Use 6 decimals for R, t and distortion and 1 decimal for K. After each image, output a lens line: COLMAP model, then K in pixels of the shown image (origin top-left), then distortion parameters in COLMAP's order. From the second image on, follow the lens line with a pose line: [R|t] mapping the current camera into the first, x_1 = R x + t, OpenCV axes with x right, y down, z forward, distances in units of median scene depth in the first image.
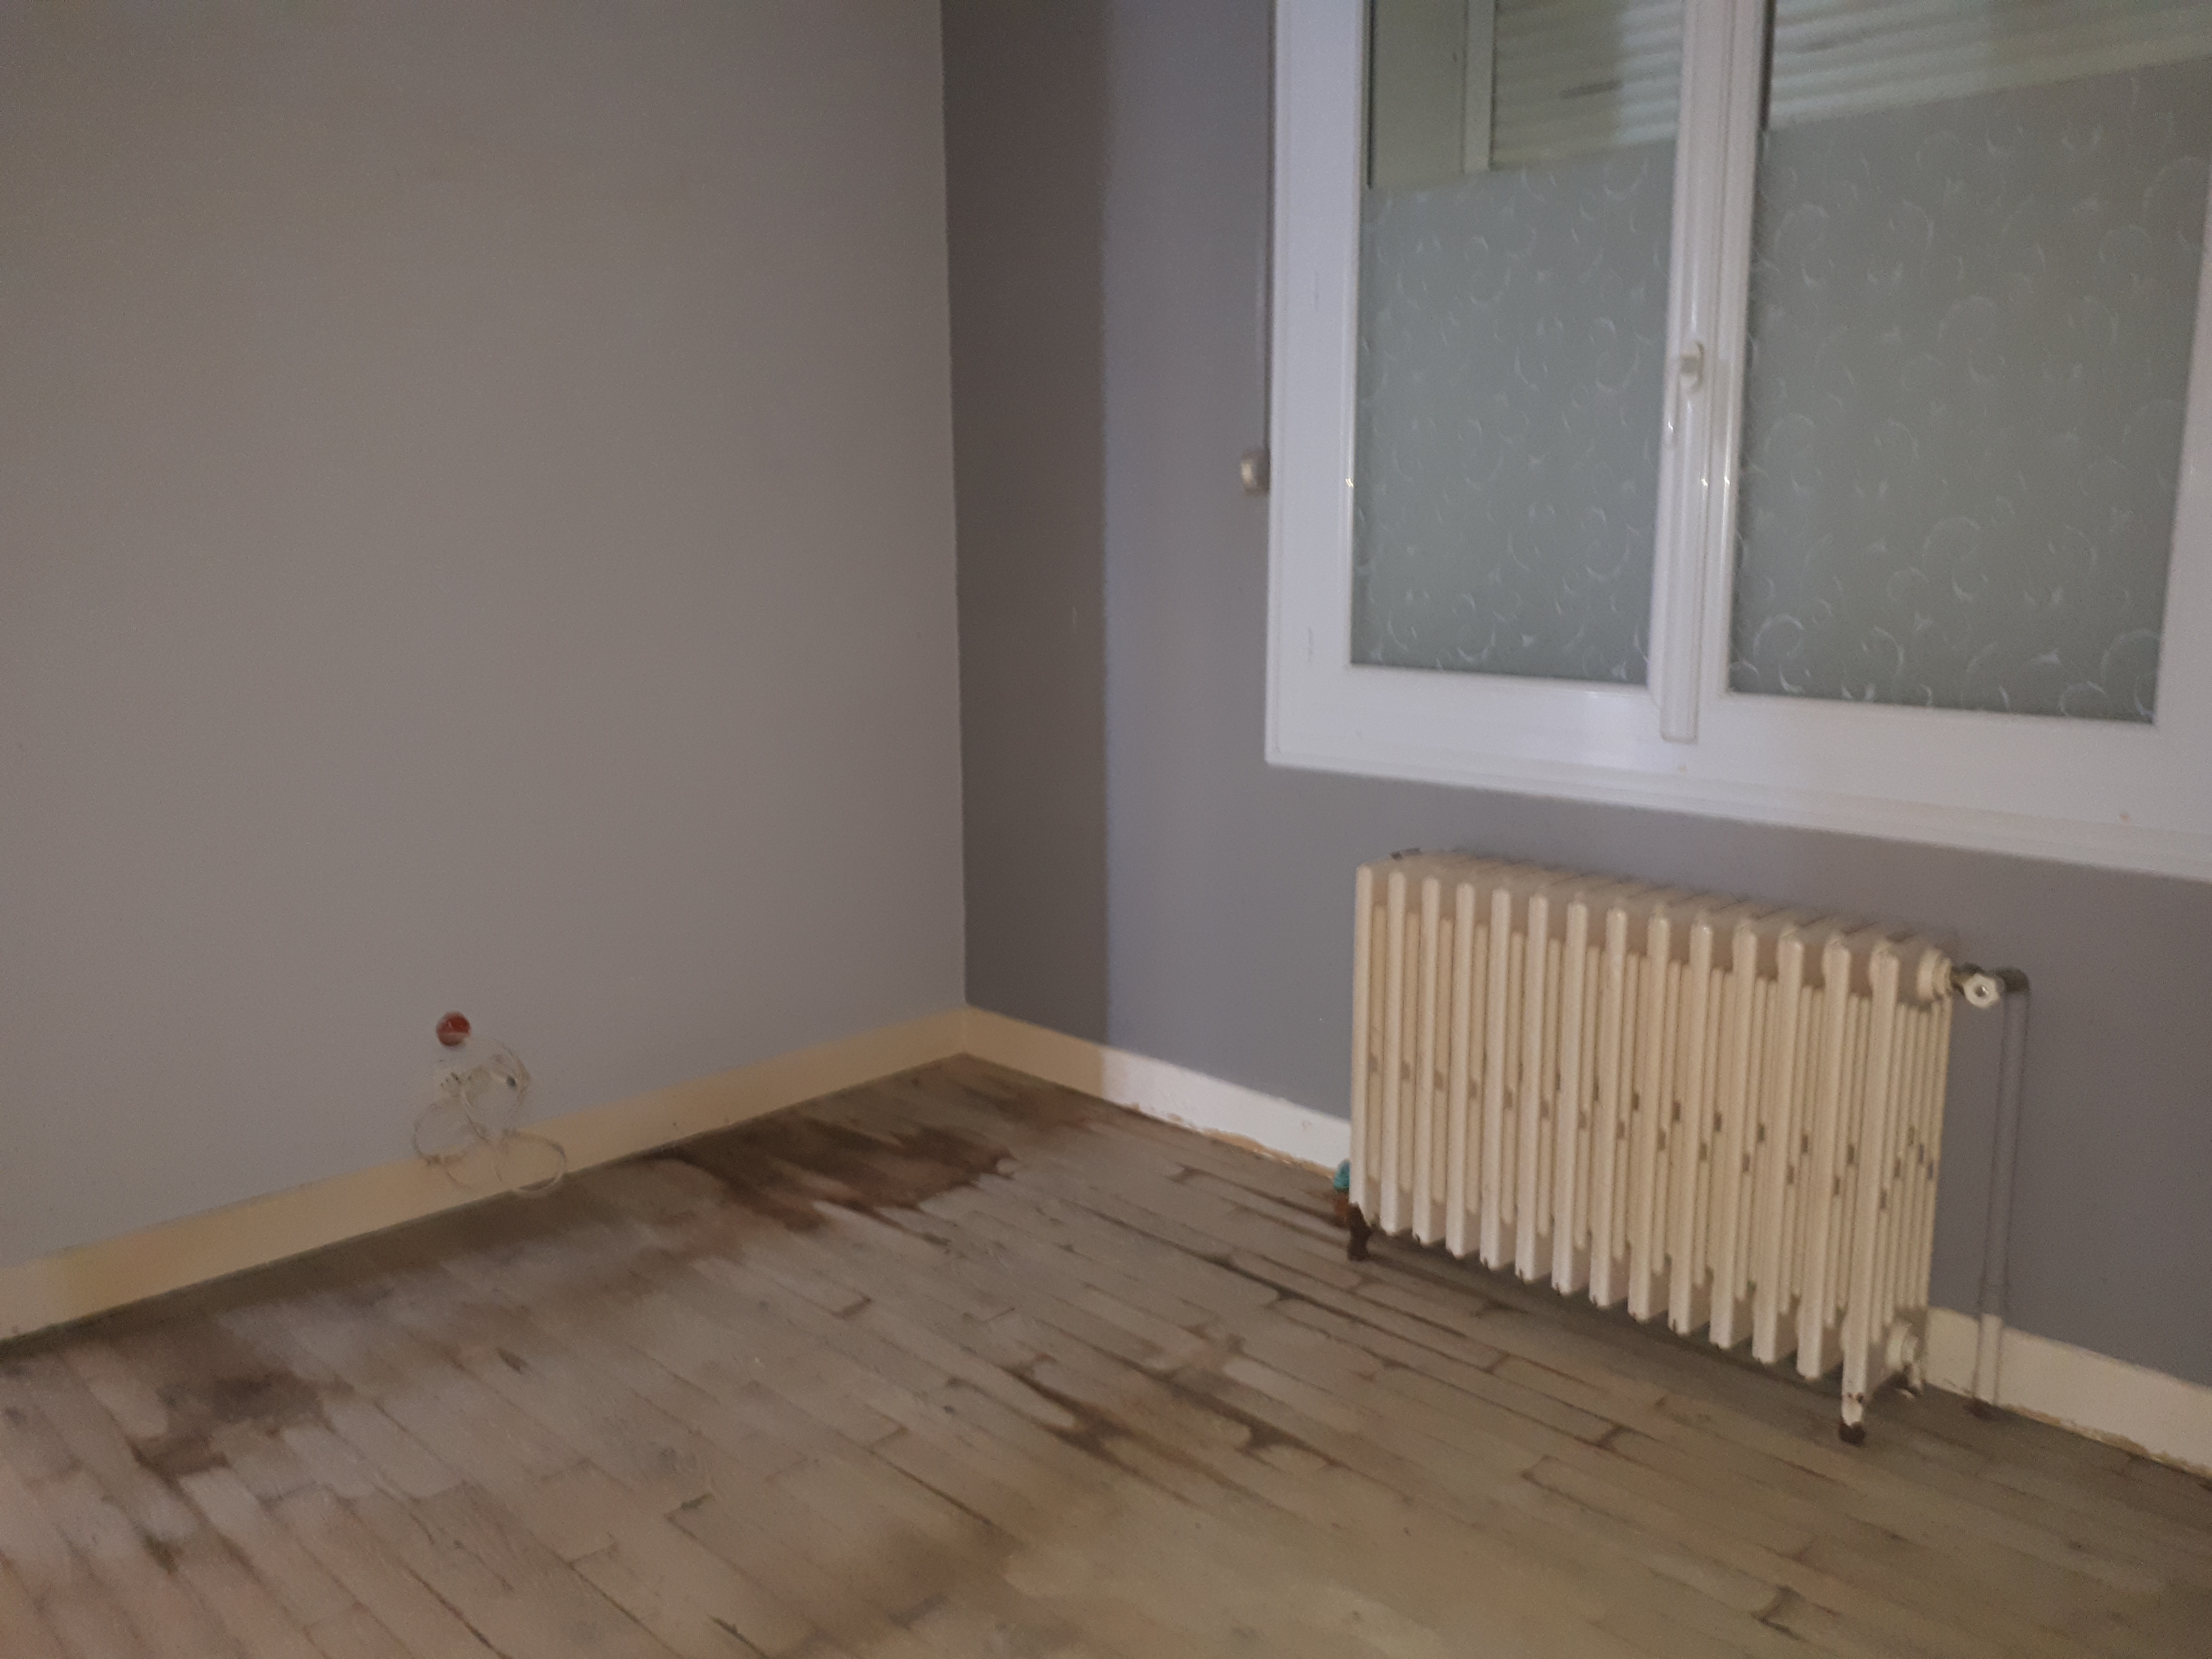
lens RADIAL K [[1735.7, 0, 1106.0], [0, 1735.7, 829.5], [0, 0, 1]] dist [0.002601, -0.000898]
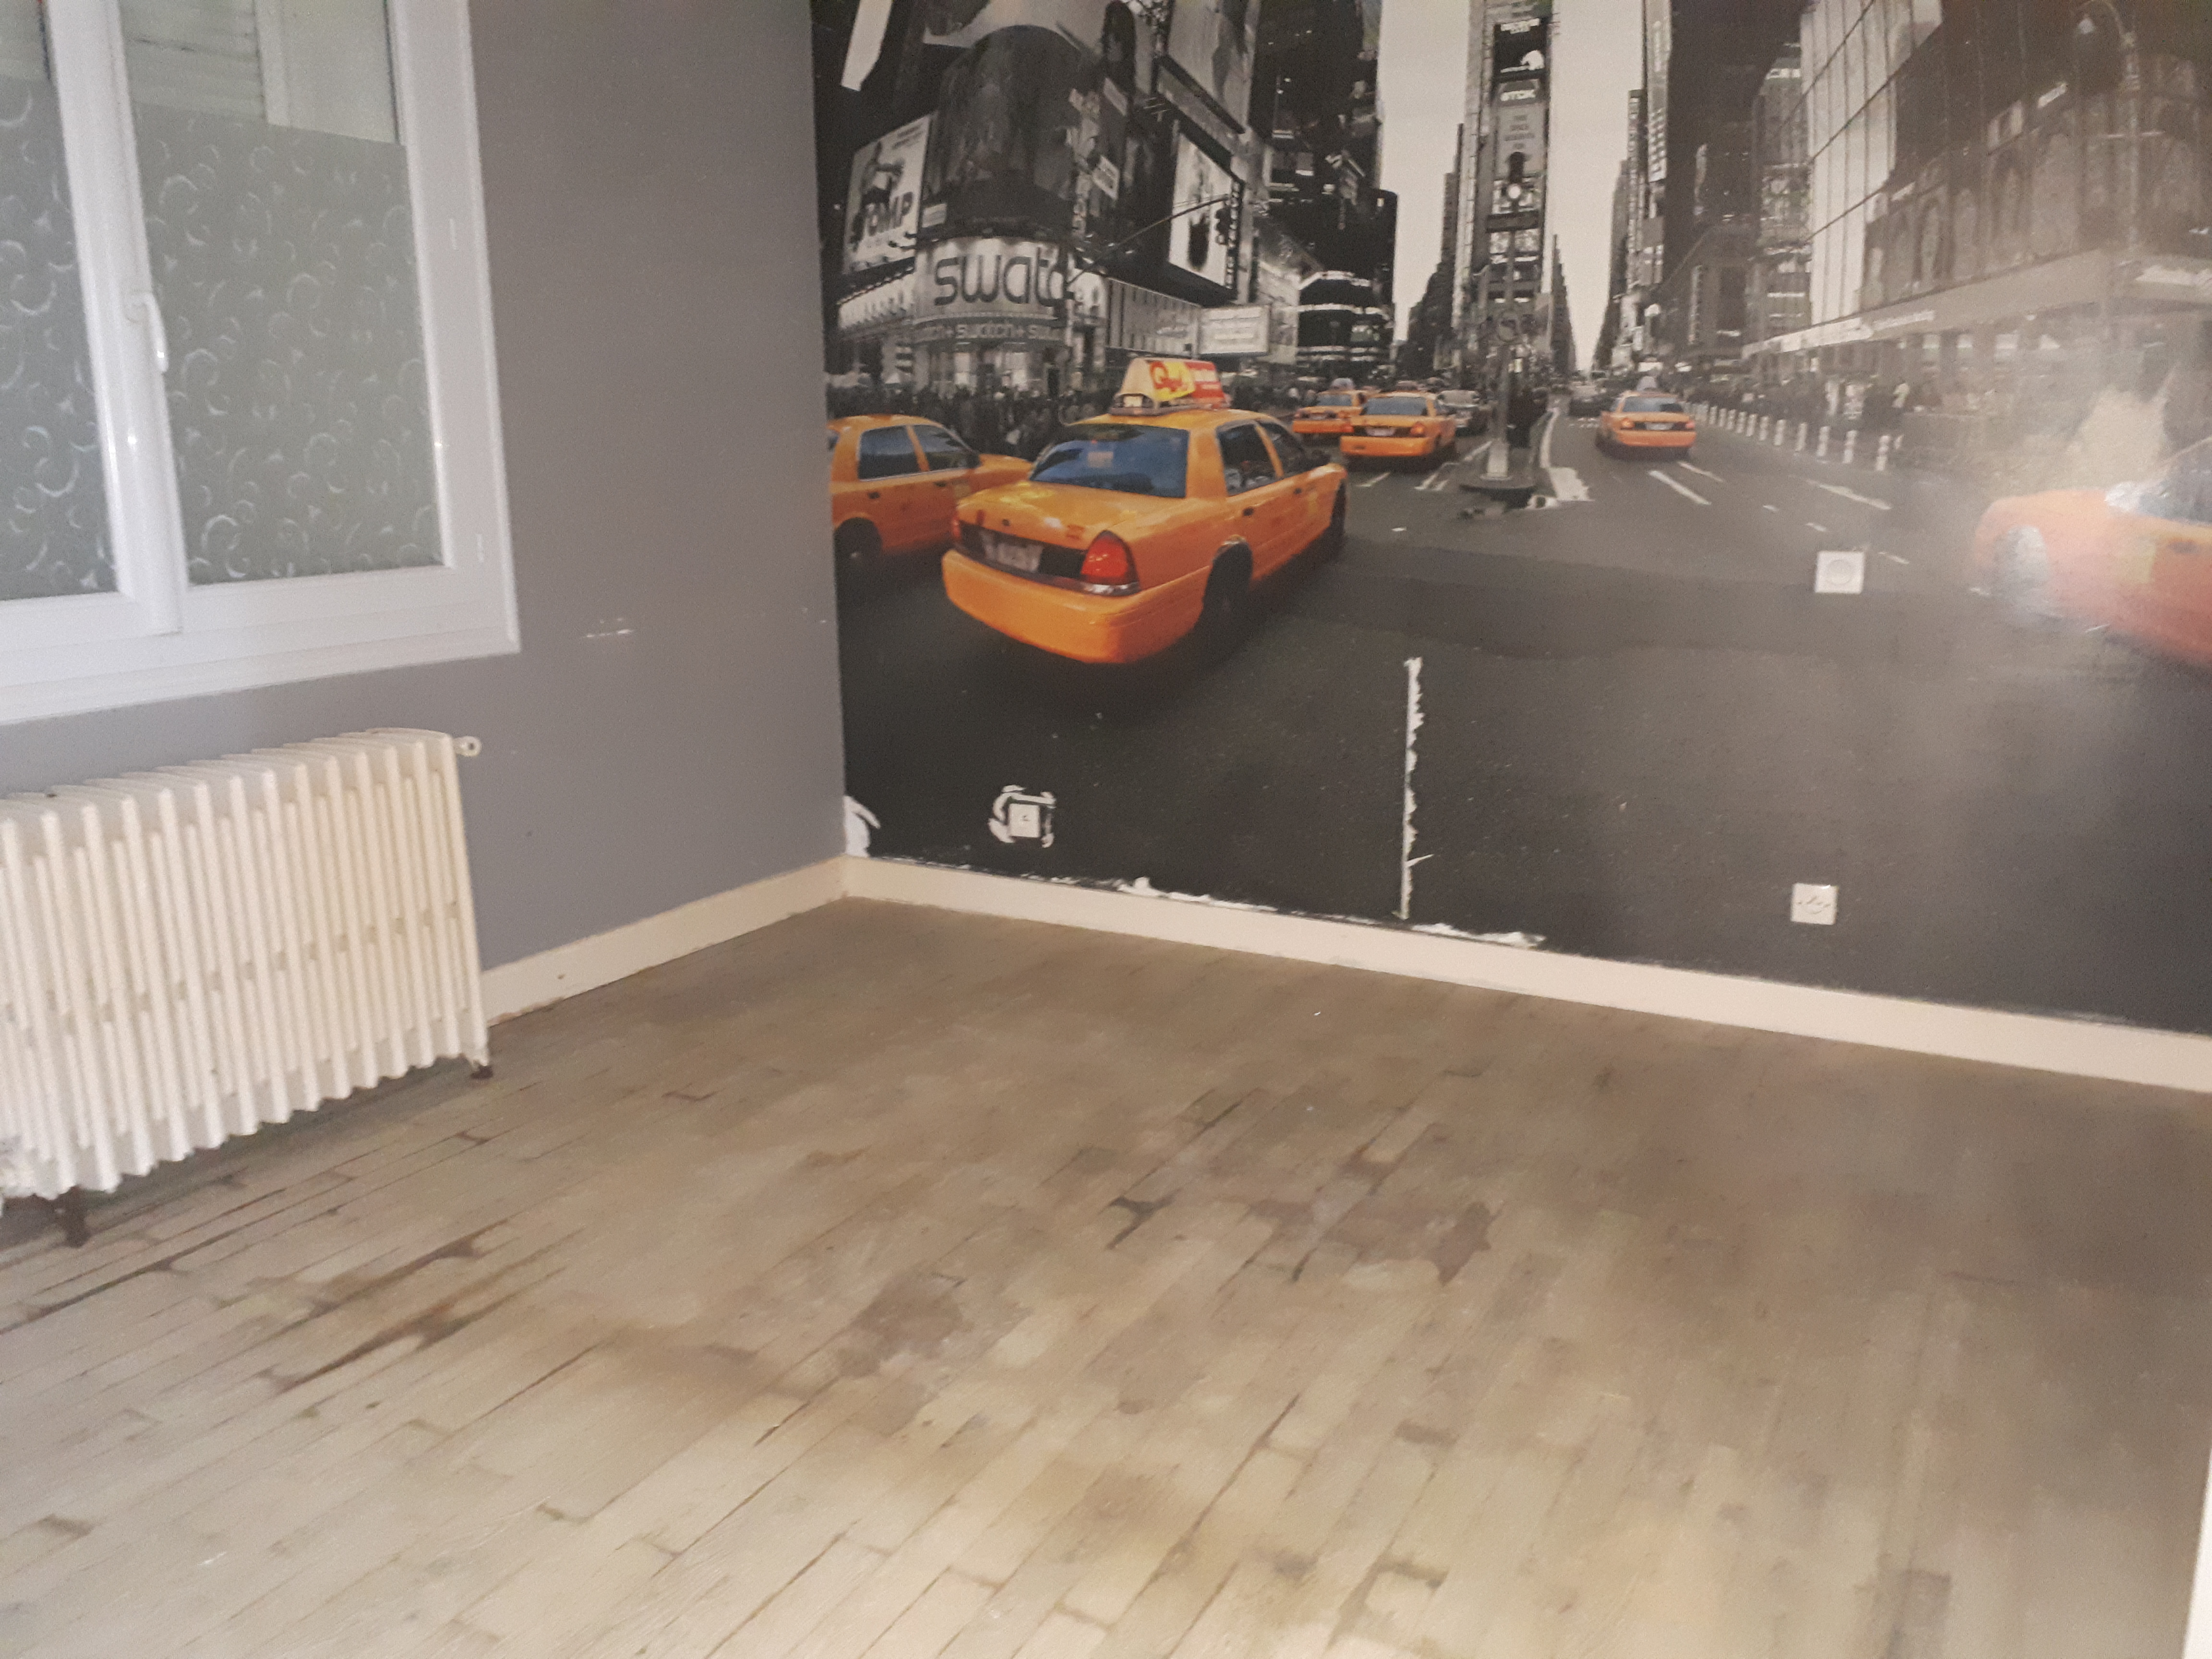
lens RADIAL K [[1735.7, 0, 1106.0], [0, 1735.7, 829.5], [0, 0, 1]] dist [0.002601, -0.000898]
pose [[-0.285961, -0.199969, 0.937144, -0.962582], [0.191263, 0.946393, 0.260305, -0.112032], [-0.938960, 0.253678, -0.232385, 0.748158]]
